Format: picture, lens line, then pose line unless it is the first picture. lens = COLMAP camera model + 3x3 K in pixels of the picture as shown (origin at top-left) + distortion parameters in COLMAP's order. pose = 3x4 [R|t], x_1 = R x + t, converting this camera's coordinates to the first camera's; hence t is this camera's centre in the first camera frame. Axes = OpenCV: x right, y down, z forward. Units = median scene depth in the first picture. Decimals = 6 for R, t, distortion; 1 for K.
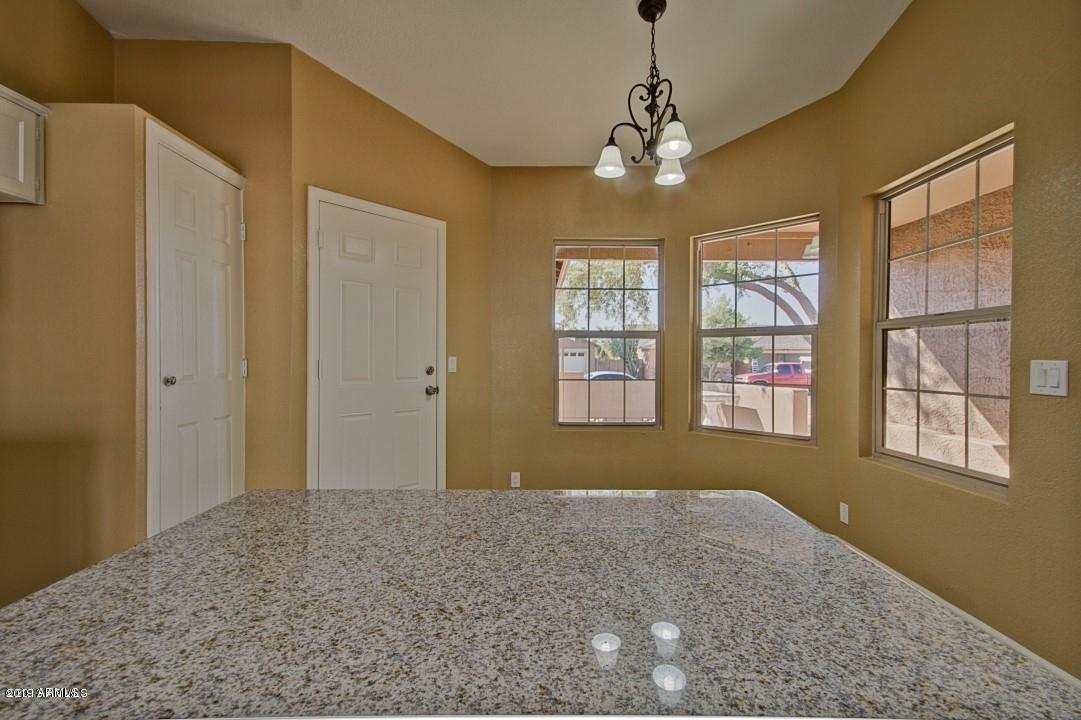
lens RADIAL K [[489.9, 0, 545.5], [0, 489.9, 364.1], [0, 0, 1]] dist [0.018357, -0.003026]
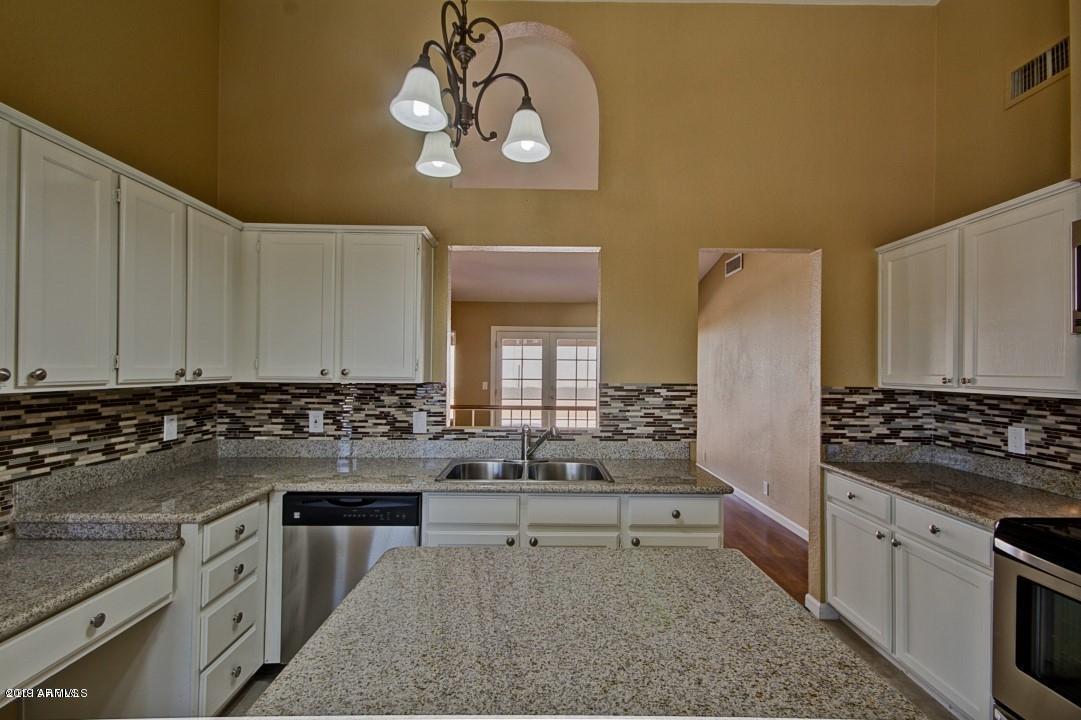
lens RADIAL K [[489.9, 0, 540.6], [0, 489.9, 367.4], [0, 0, 1]] dist [0.018357, -0.003026]
pose [[-0.999788, -0.015102, 0.014027, -0.002524], [-0.014959, 0.999836, 0.010239, -0.106420], [-0.014179, 0.010027, -0.999849, 0.610063]]
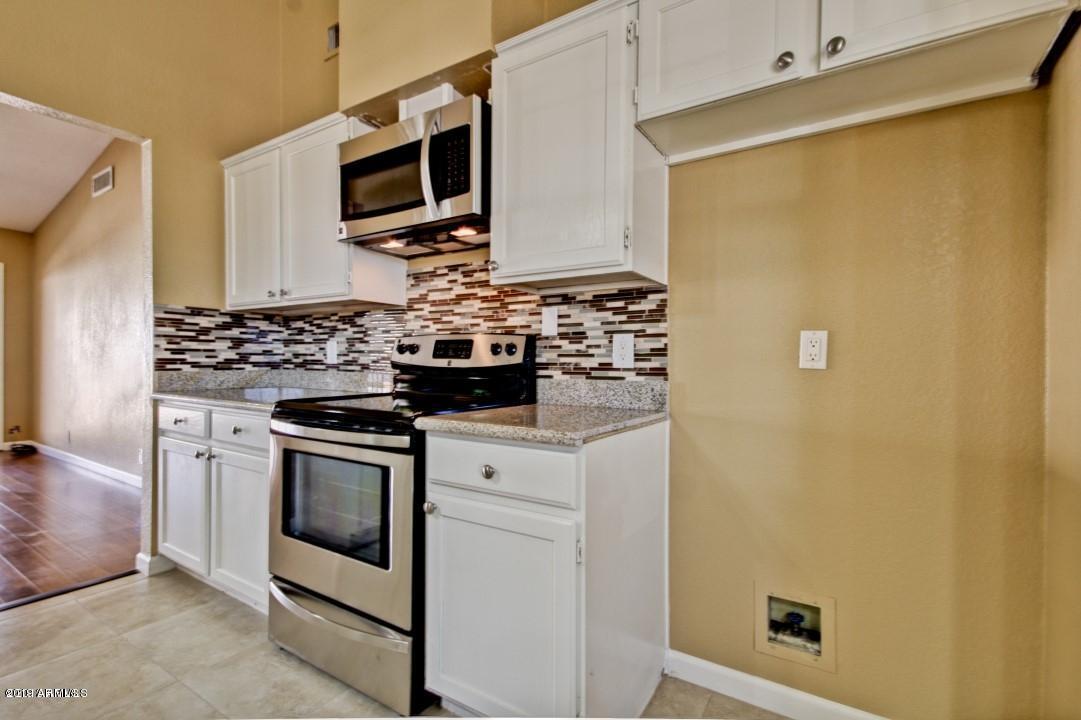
lens RADIAL K [[489.9, 0, 541.3], [0, 489.9, 363.6], [0, 0, 1]] dist [0.018357, -0.003026]
pose [[-0.552172, -0.005887, -0.833710, -0.244837], [-0.023309, 0.999693, 0.008378, 0.029794], [0.833405, 0.024059, -0.552139, 0.632936]]
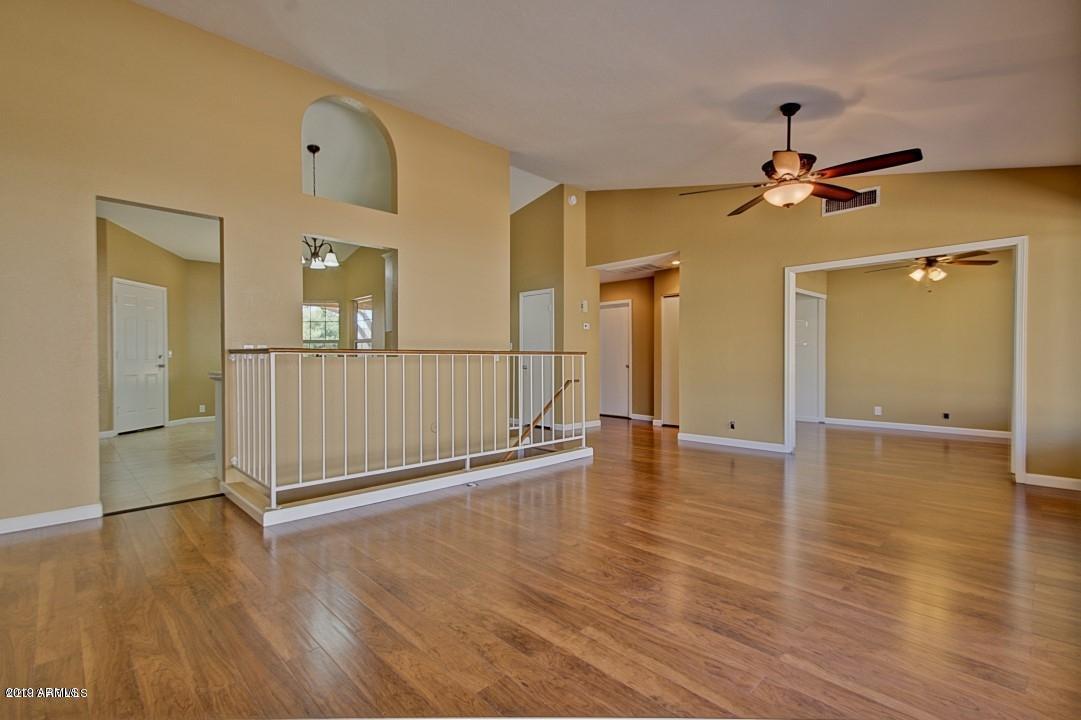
lens RADIAL K [[489.9, 0, 539.2], [0, 489.9, 364.5], [0, 0, 1]] dist [0.018357, -0.003026]
pose [[0.729535, -0.013463, 0.683811, -0.669958], [0.011433, 0.999907, 0.007489, 0.066592], [-0.683848, 0.002355, 0.729621, -2.284609]]
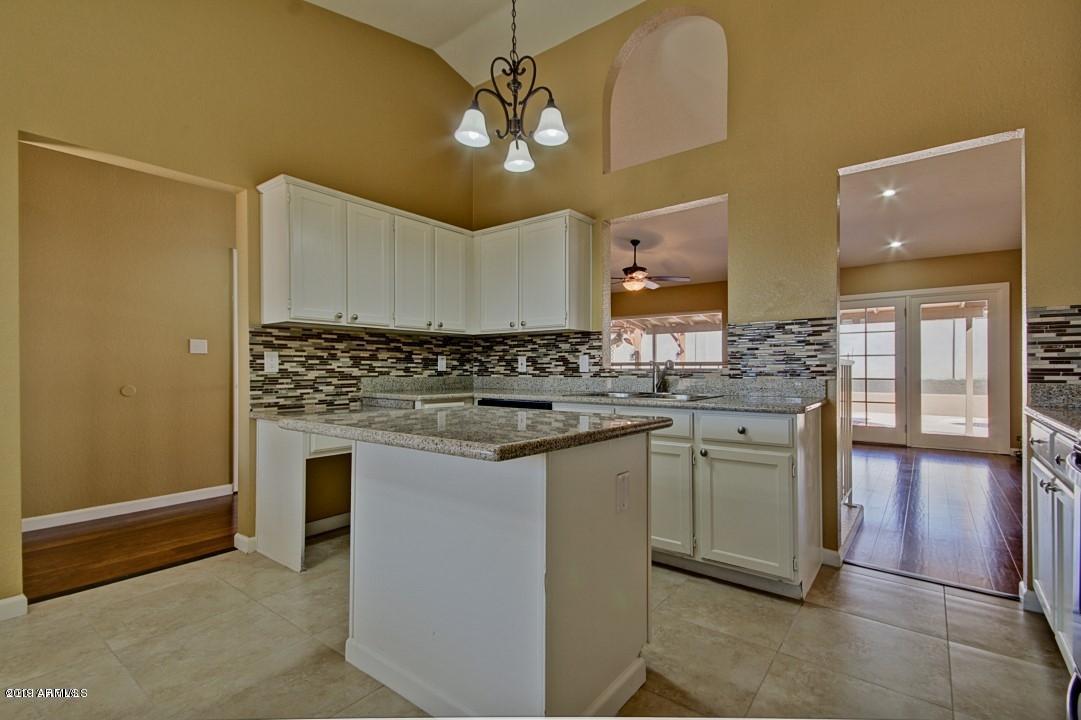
lens RADIAL K [[489.9, 0, 546.1], [0, 489.9, 366.1], [0, 0, 1]] dist [0.018357, -0.003026]
pose [[-0.779662, -0.000780, 0.626200, -0.517044], [0.005850, 0.999947, 0.008529, 0.028204], [-0.626173, 0.010312, -0.779616, 0.678715]]
